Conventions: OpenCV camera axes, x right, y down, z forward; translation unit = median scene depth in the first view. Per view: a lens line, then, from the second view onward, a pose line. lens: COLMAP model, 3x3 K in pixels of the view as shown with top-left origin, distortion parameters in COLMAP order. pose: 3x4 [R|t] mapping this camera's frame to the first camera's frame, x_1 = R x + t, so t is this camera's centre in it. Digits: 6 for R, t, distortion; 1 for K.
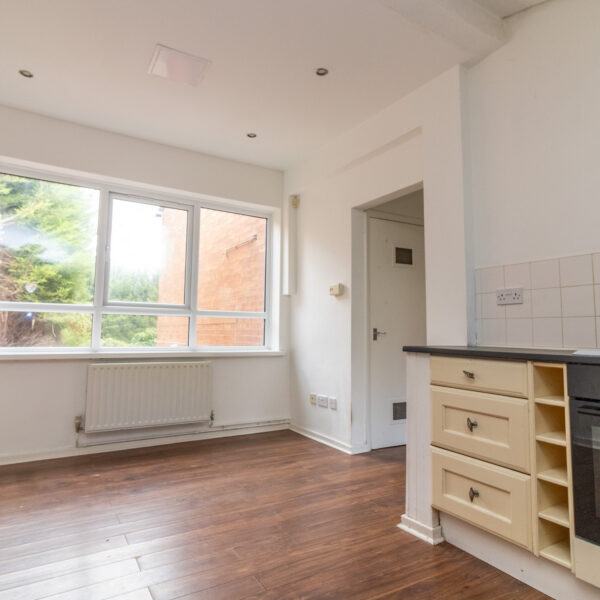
lens RADIAL K [[417.3, 0, 300.1], [0, 417.3, 299.5], [0, 0, 1]] dist [0.001446, 0.000760]
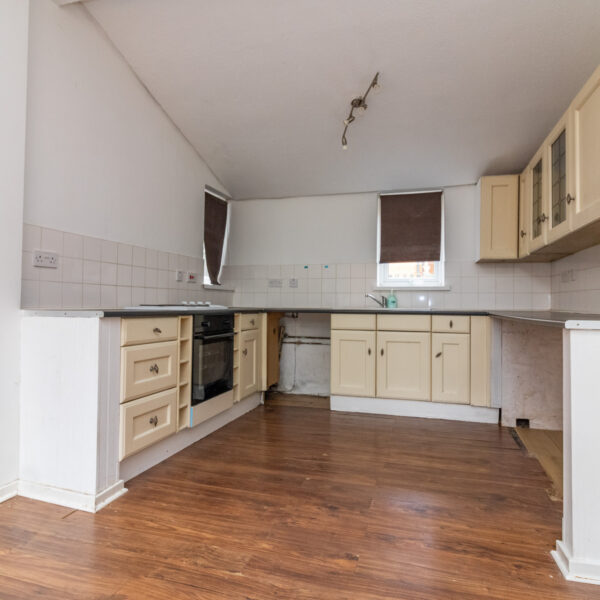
lens RADIAL K [[417.3, 0, 303.8], [0, 417.3, 300.1], [0, 0, 1]] dist [0.001446, 0.000760]
pose [[-0.663793, -0.015360, 0.747758, -0.824584], [-0.077343, 0.995839, -0.048203, 0.112193], [-0.743906, -0.089831, -0.662219, 1.476929]]
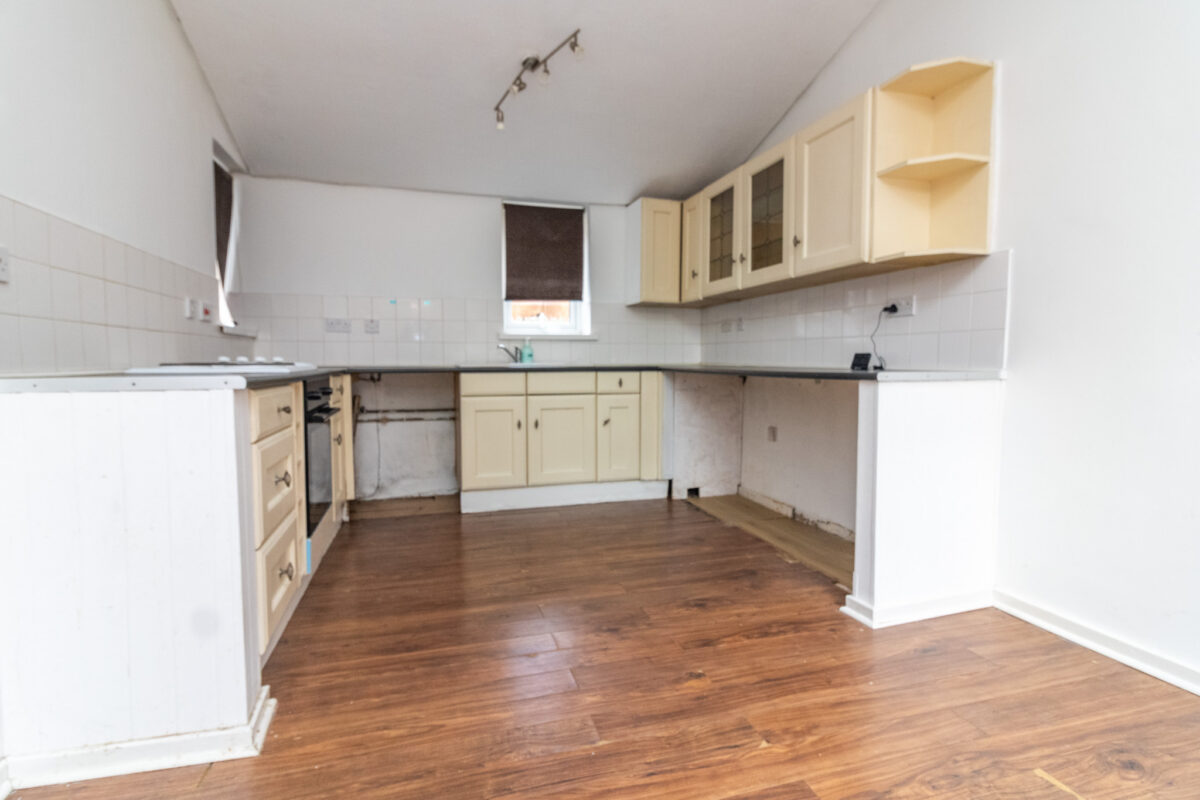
lens RADIAL K [[583.7, 0, 595.0], [0, 583.7, 399.6], [0, 0, 1]] dist [0.000423, 0.000621]
pose [[-0.964643, -0.032976, 0.261488, -0.341630], [-0.034552, 0.999402, -0.001433, 0.143133], [-0.261284, -0.010417, -0.965206, 1.757501]]
